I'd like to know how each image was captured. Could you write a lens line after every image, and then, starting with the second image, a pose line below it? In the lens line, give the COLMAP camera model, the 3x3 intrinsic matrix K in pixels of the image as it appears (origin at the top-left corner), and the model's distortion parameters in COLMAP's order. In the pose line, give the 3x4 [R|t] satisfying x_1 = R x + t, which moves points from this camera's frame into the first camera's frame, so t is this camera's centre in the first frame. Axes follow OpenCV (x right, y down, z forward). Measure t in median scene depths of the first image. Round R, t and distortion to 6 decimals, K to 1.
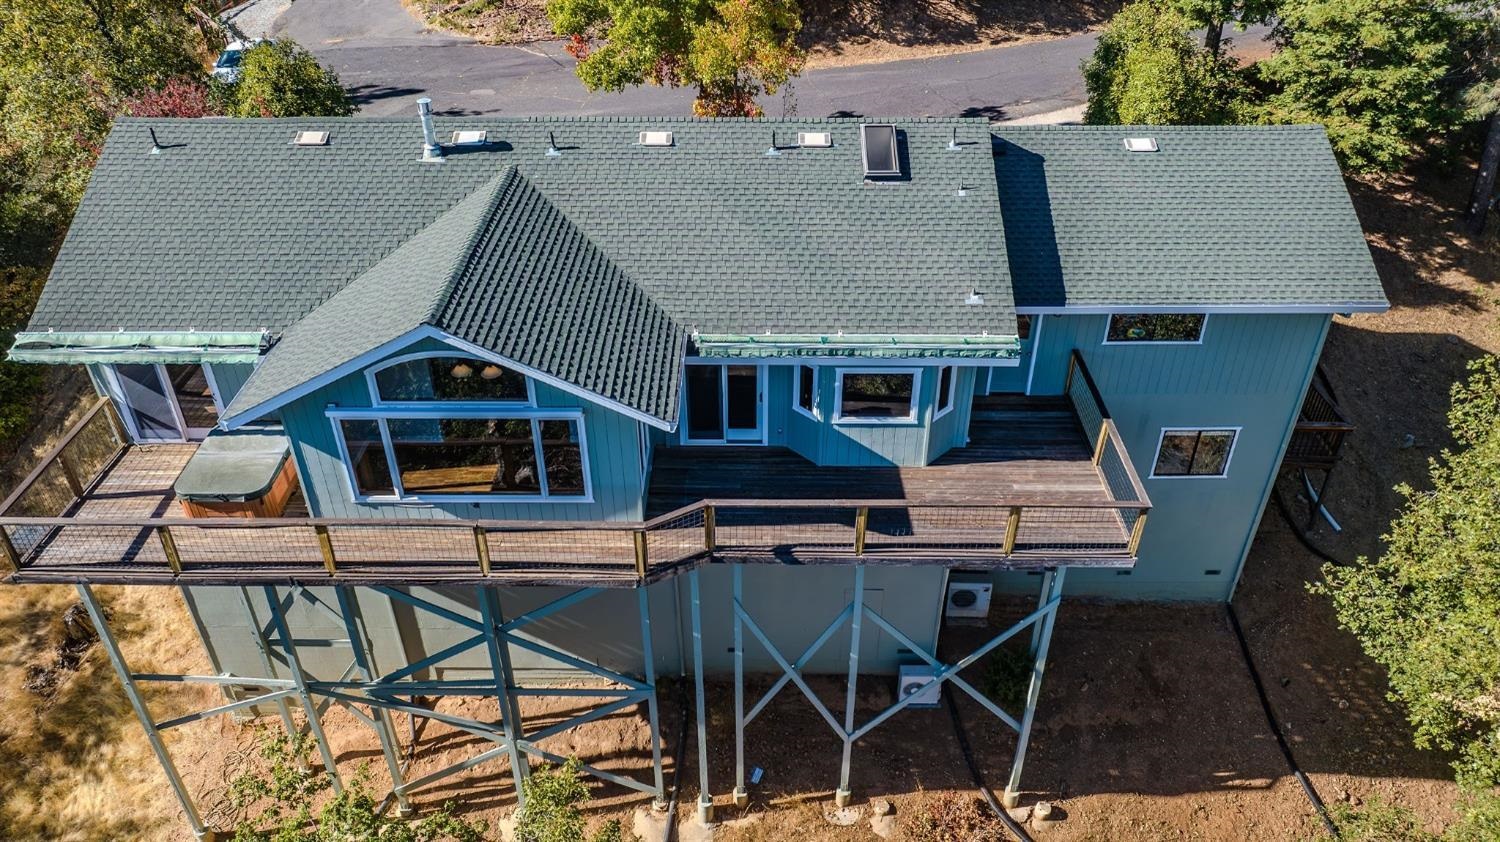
lens RADIAL K [[1054.6, 0, 755.8], [0, 1054.6, 424.5], [0, 0, 1]] dist [-0.024584, 0.017641]
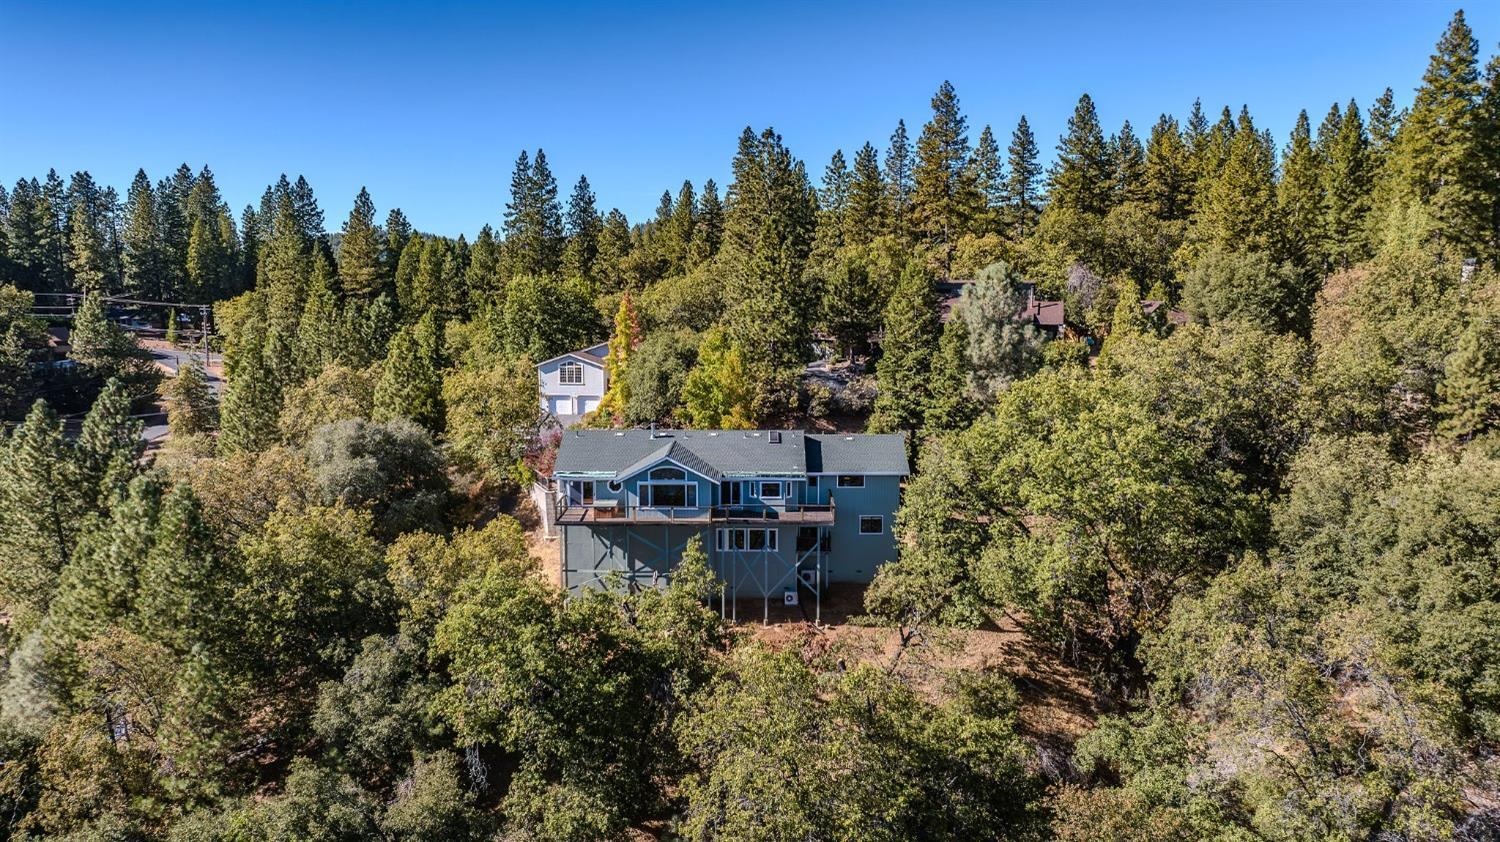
lens RADIAL K [[1054.6, 0, 754.2], [0, 1054.6, 422.0], [0, 0, 1]] dist [-0.024584, 0.017641]
pose [[0.999986, 0.001790, -0.004879, 0.066305], [-0.003741, 0.899681, -0.436533, 1.305921], [0.003608, 0.436545, 0.899675, -2.350594]]
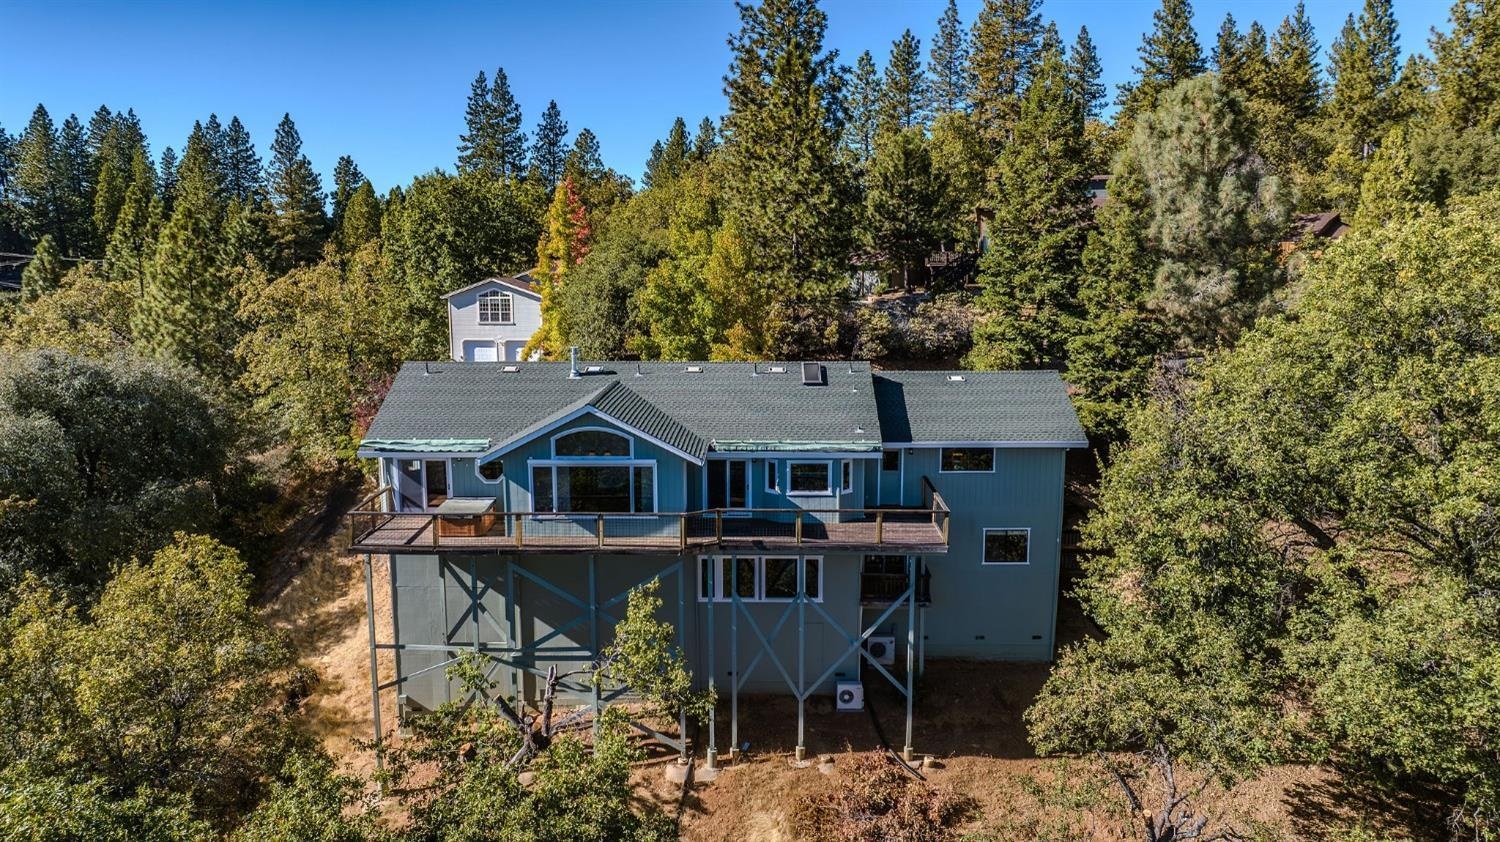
lens RADIAL K [[1054.6, 0, 754.9], [0, 1054.6, 419.4], [0, 0, 1]] dist [-0.024584, 0.017641]
pose [[0.999986, 0.000147, -0.005203, 0.025523], [-0.002367, 0.903090, -0.429446, 0.622237], [0.004636, 0.429452, 0.903078, -0.669060]]
